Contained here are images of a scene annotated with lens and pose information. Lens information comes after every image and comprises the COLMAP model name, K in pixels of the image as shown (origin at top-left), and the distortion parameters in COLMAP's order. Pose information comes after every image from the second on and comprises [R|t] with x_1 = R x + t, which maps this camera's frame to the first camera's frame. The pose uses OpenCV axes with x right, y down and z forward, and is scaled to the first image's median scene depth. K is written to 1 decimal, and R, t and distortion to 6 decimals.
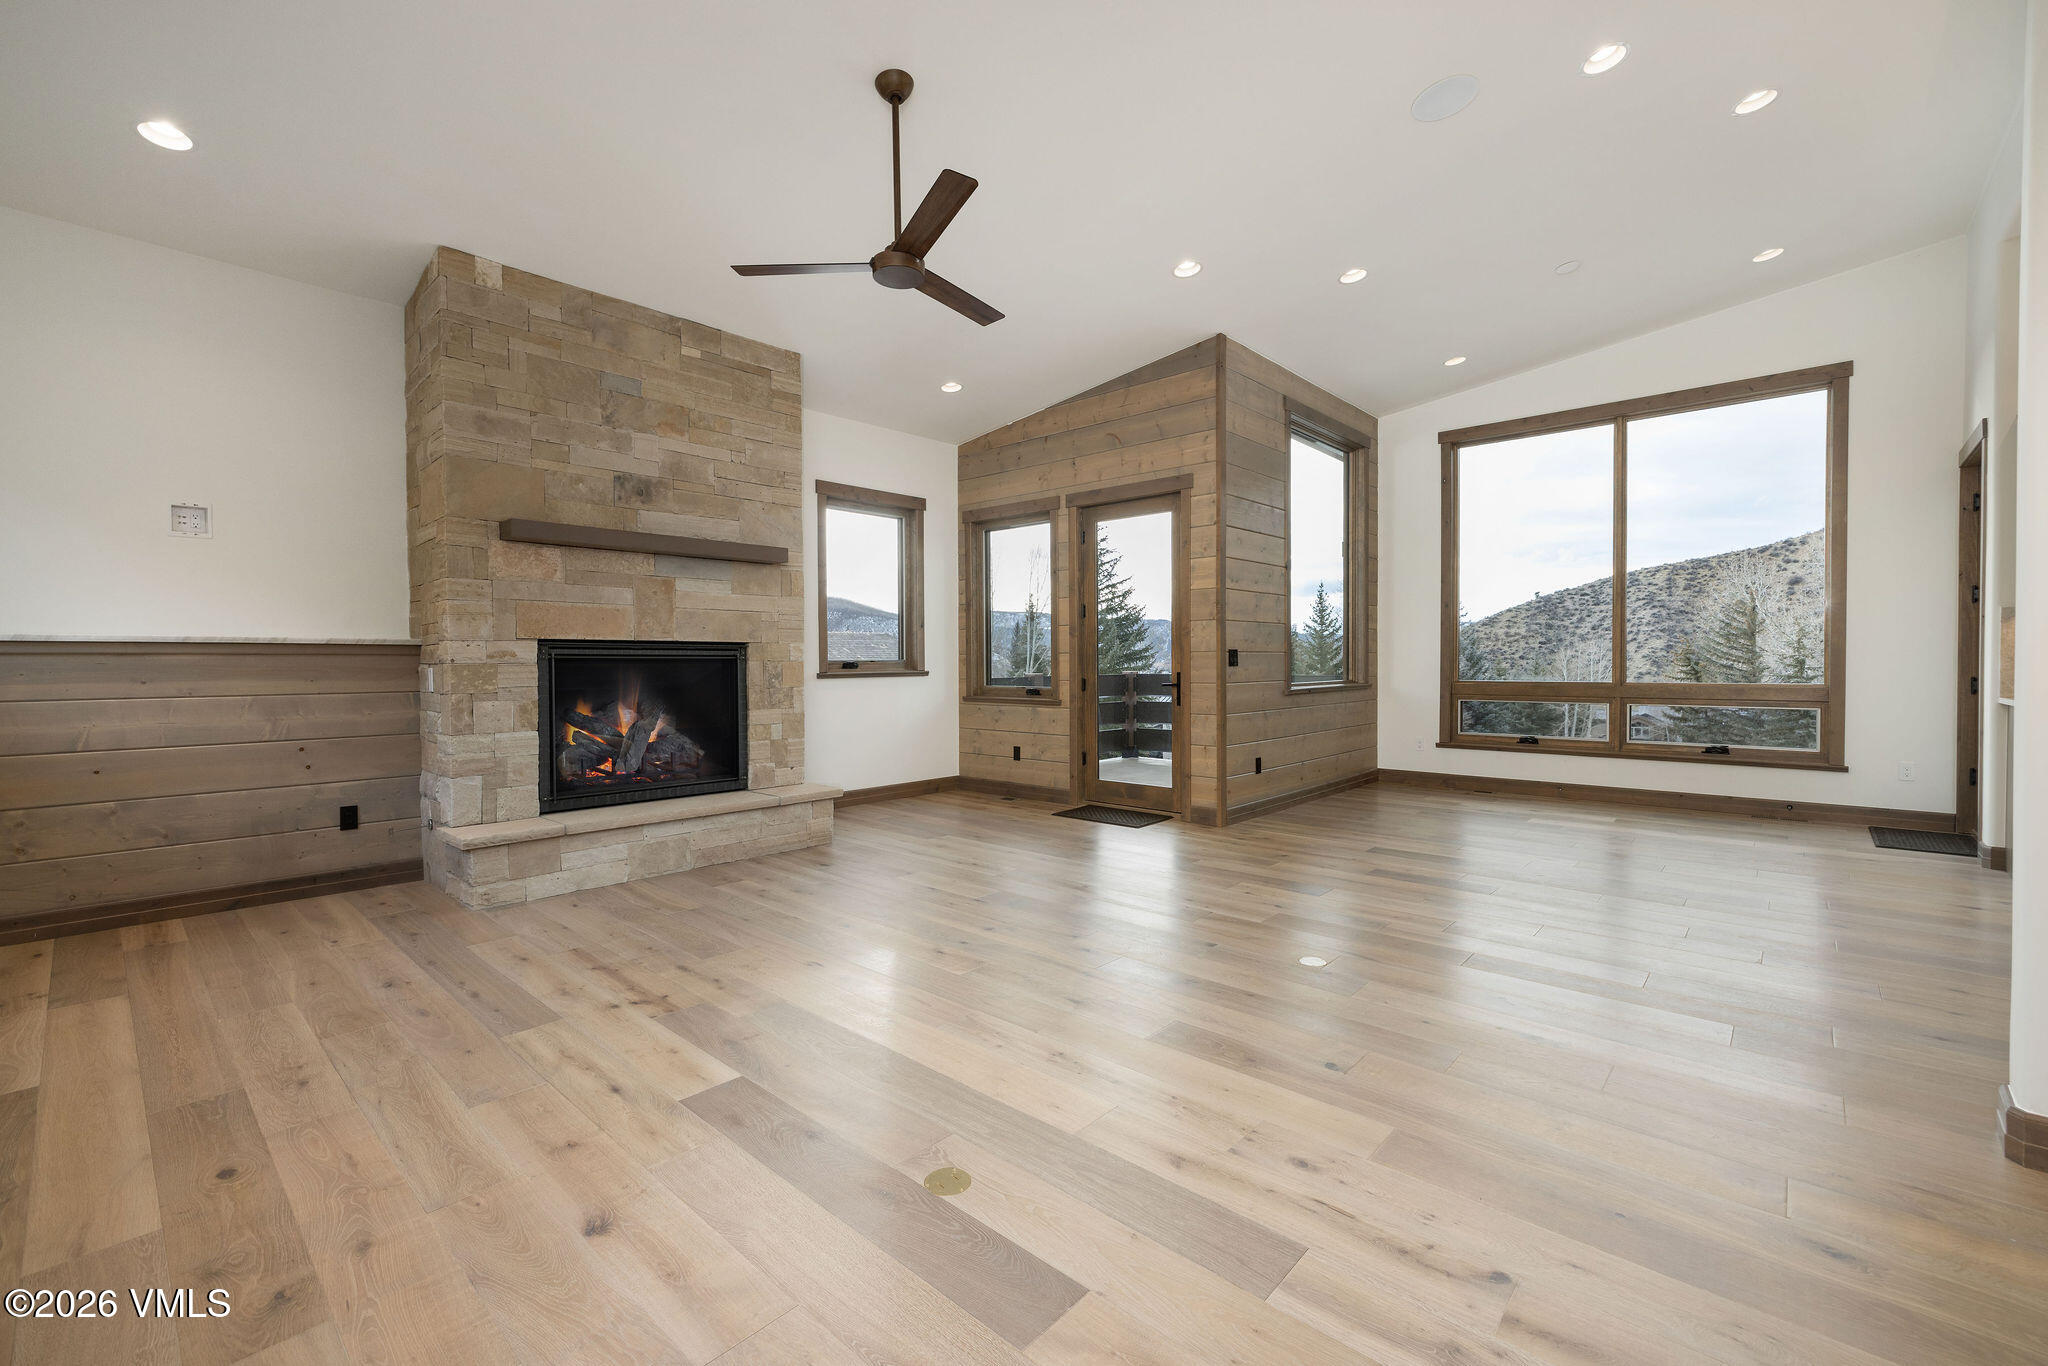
lens RADIAL K [[864.7, 0, 1014.7], [0, 864.7, 680.3], [0, 0, 1]] dist [0.001027, -0.000848]
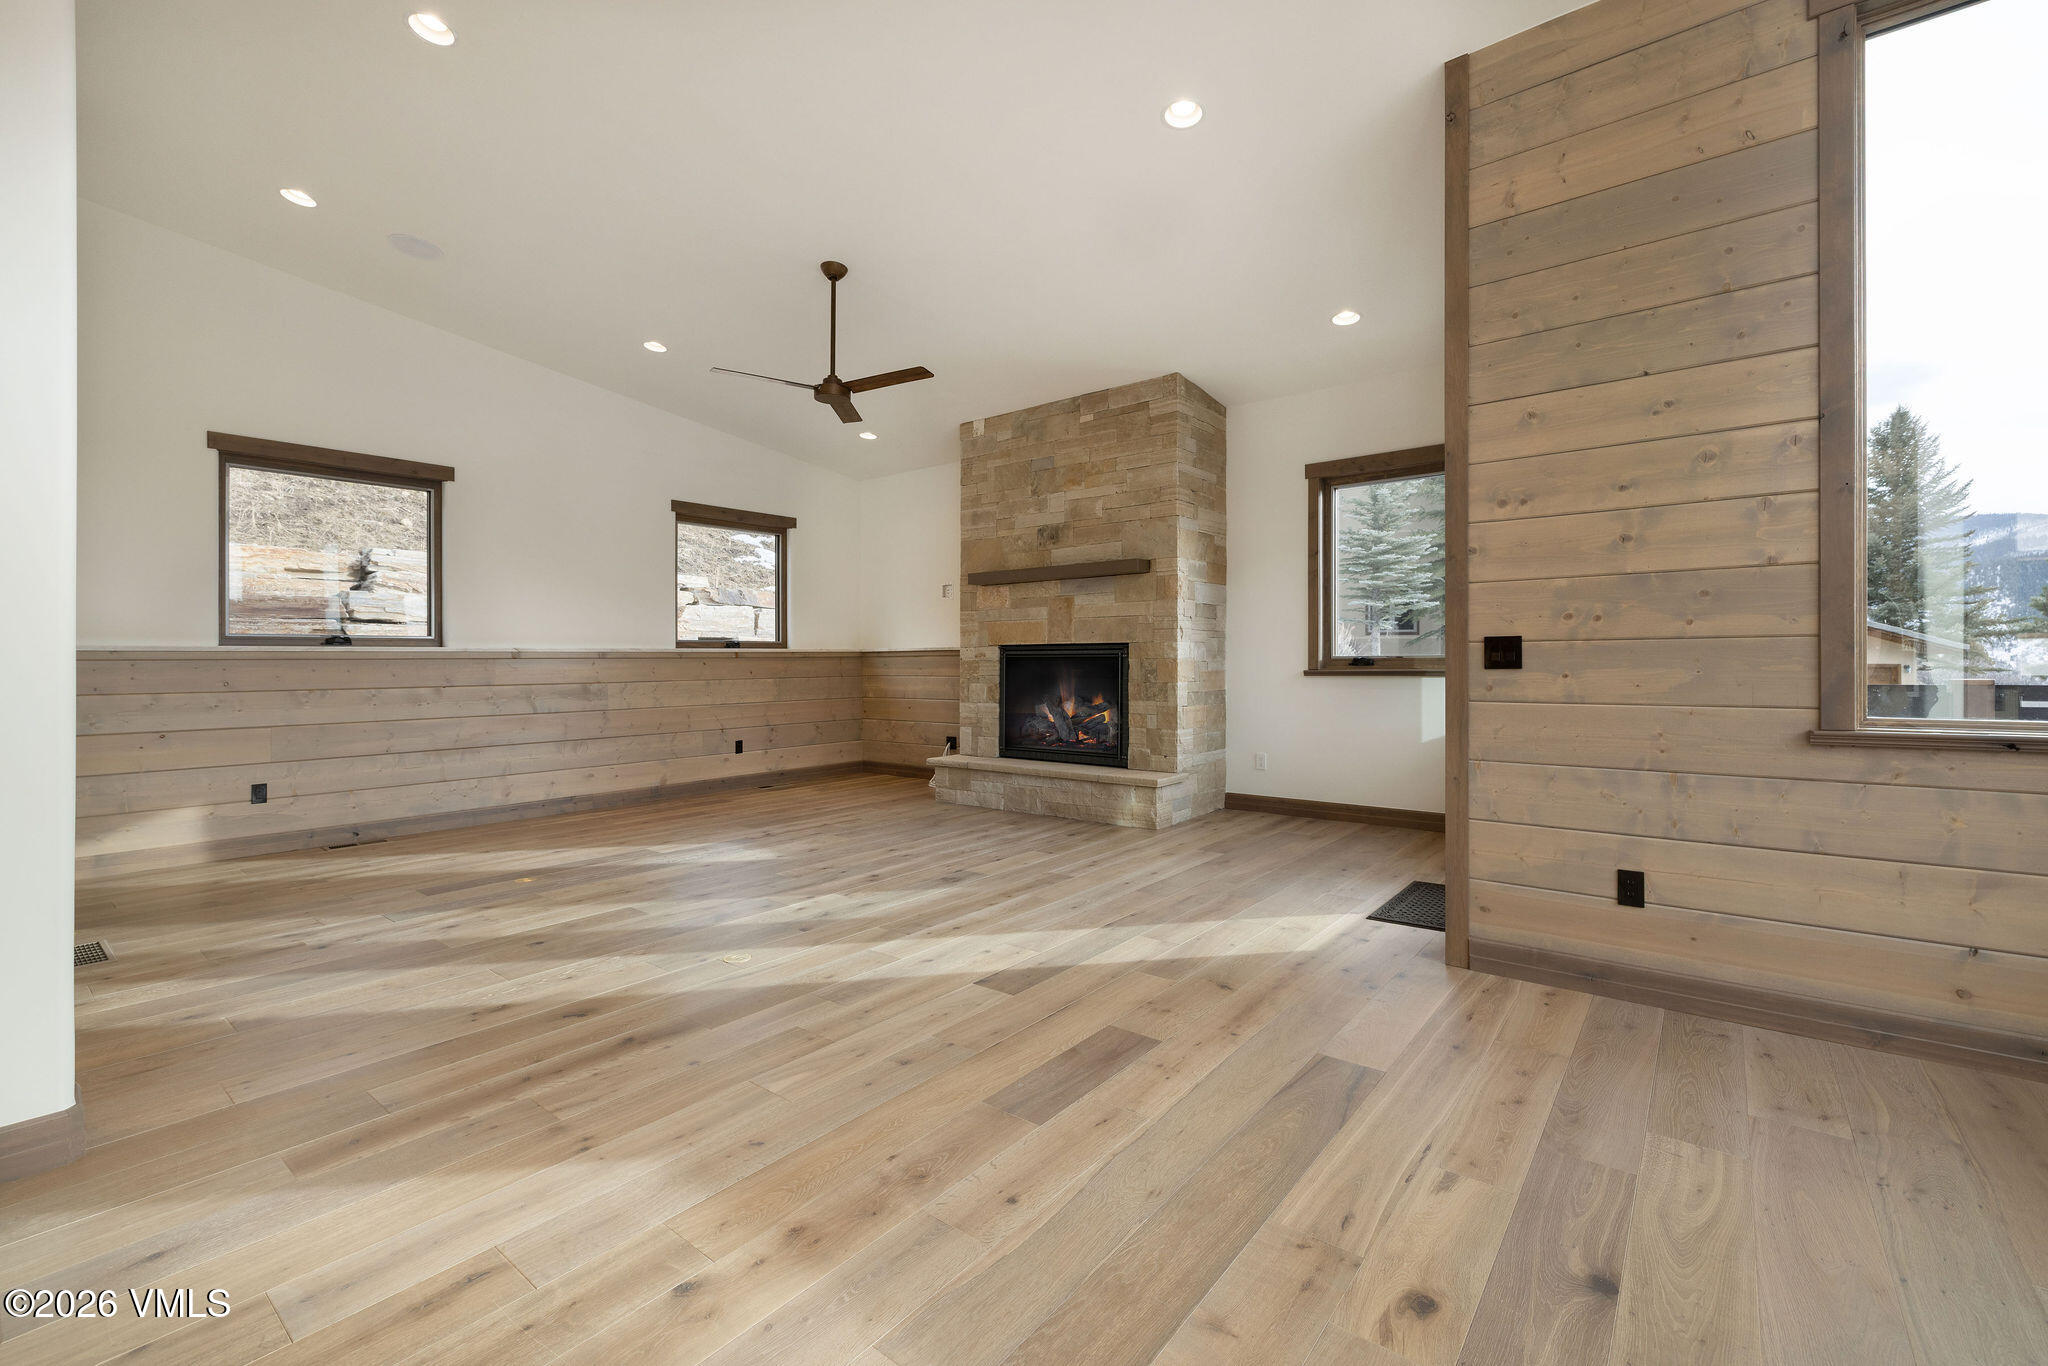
lens RADIAL K [[864.7, 0, 1014.6], [0, 864.7, 660.9], [0, 0, 1]] dist [0.001027, -0.000848]
pose [[0.067173, 0.005395, -0.997727, 0.914885], [-0.015787, 0.999866, 0.004344, -0.023482], [0.997616, 0.015460, 0.067249, 0.825020]]
